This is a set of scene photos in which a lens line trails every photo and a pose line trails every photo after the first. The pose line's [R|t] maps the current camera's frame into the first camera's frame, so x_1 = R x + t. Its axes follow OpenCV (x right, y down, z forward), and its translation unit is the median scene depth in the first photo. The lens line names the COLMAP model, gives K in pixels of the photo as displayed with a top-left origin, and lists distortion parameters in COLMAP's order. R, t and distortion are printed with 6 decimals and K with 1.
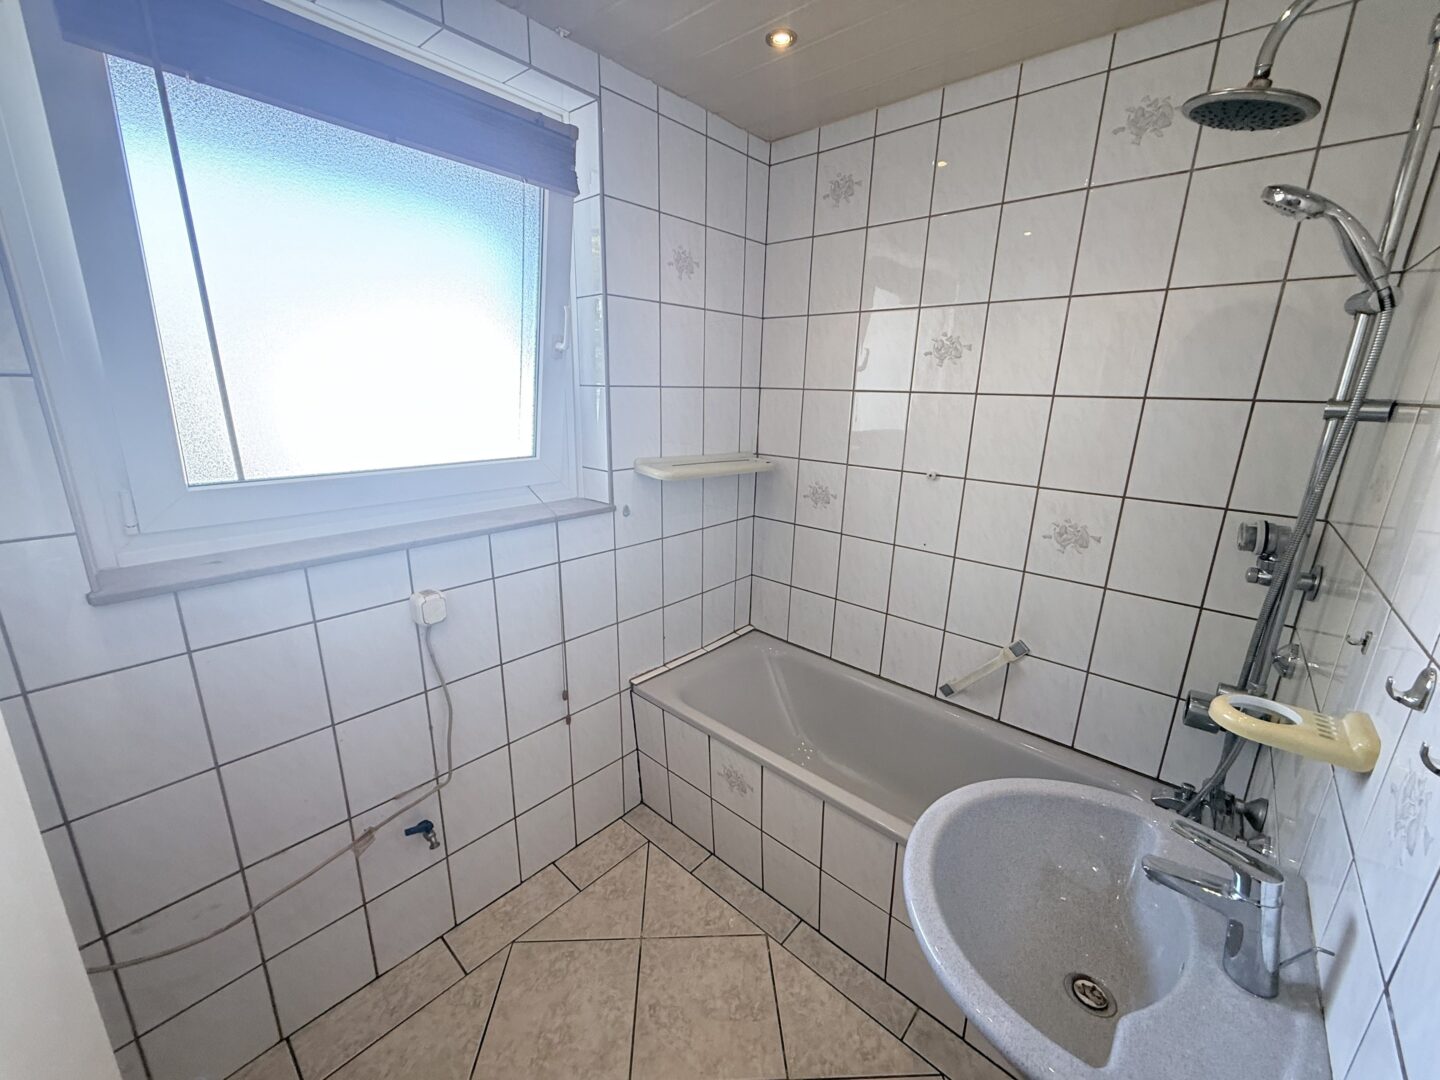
lens RADIAL K [[569.3, 0, 708.0], [0, 569.3, 537.5], [0, 0, 1]] dist [-0.003232, -0.000687]
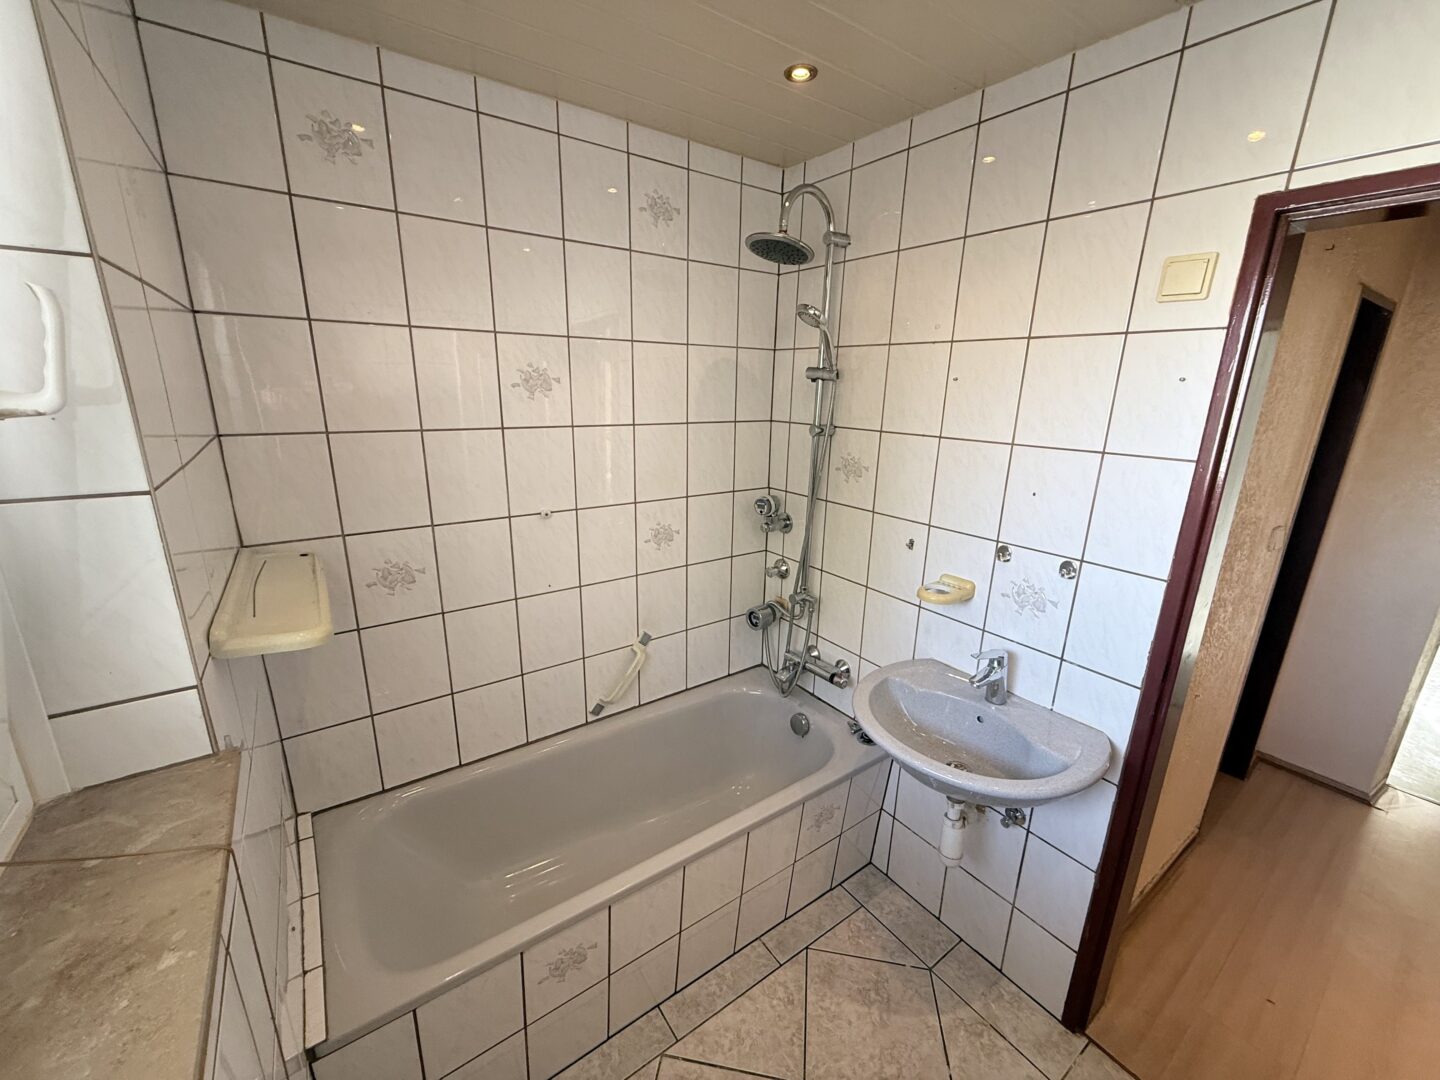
lens RADIAL K [[569.3, 0, 709.5], [0, 569.3, 541.7], [0, 0, 1]] dist [-0.003232, -0.000687]
pose [[0.213134, -0.273915, 0.937840, -0.477239], [0.240137, 0.945137, 0.221473, -0.225581], [-0.947052, 0.178006, 0.267218, 0.539295]]
